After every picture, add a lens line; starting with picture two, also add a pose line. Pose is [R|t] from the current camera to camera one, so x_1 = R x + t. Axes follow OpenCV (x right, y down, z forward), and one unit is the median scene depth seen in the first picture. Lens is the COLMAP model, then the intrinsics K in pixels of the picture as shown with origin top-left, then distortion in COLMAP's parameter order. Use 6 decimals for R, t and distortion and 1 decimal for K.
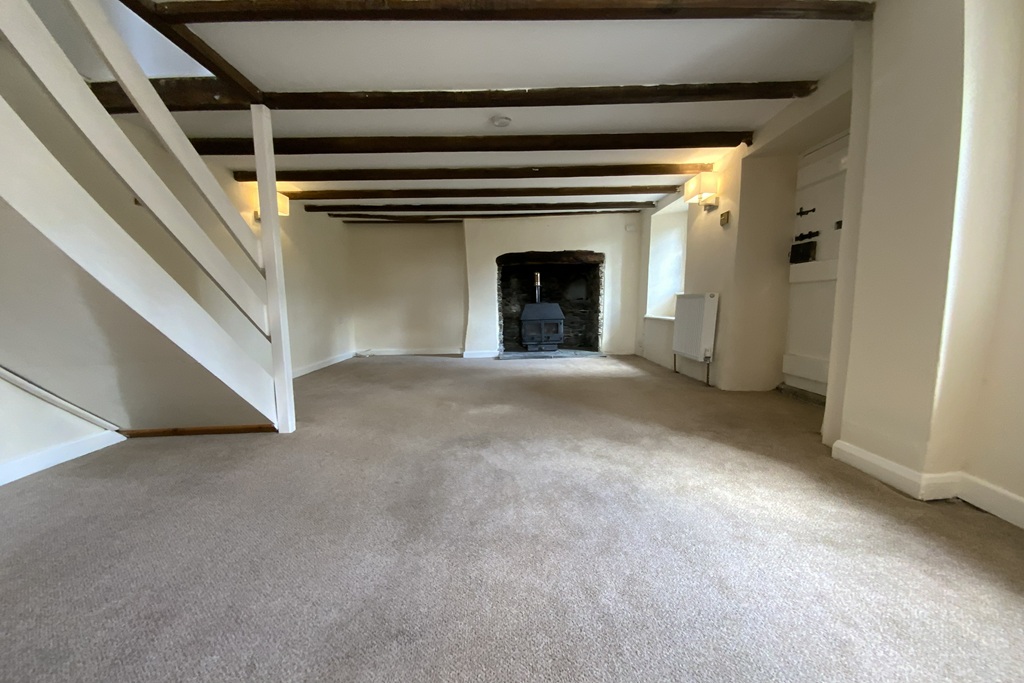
lens RADIAL K [[412.3, 0, 514.7], [0, 412.3, 344.1], [0, 0, 1]] dist [0.022791, -0.019451]
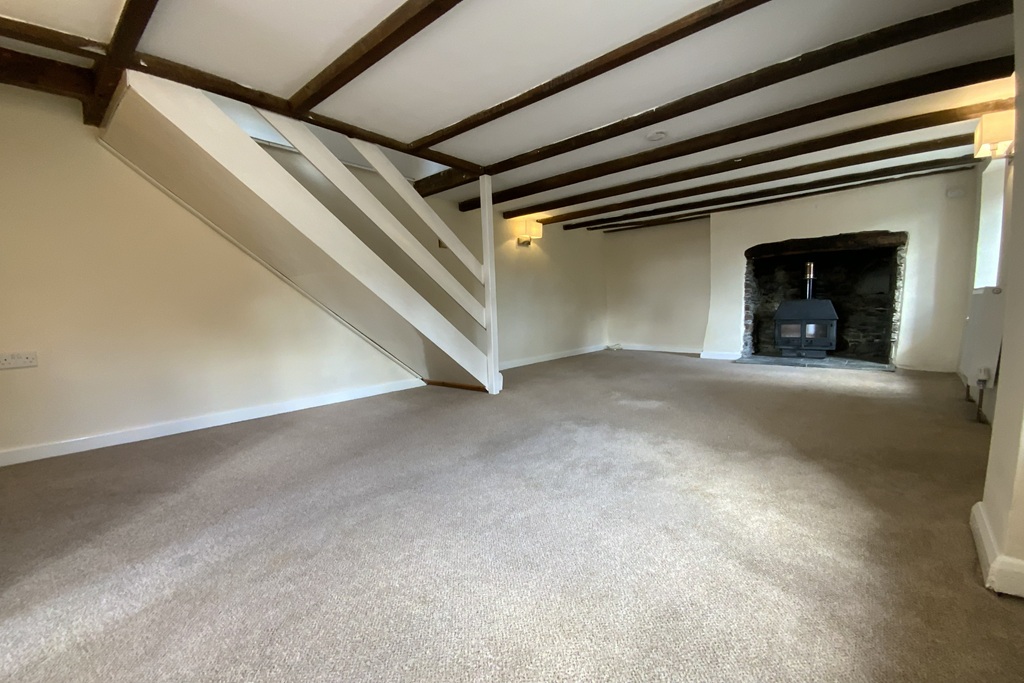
lens RADIAL K [[413.6, 0, 512.4], [0, 413.6, 335.4], [0, 0, 1]] dist [0.025700, -0.021098]
pose [[0.741315, 0.046110, -0.669572, 0.338329], [-0.054249, 0.998490, 0.008699, -0.006374], [0.668961, 0.029875, 0.742697, -0.027466]]
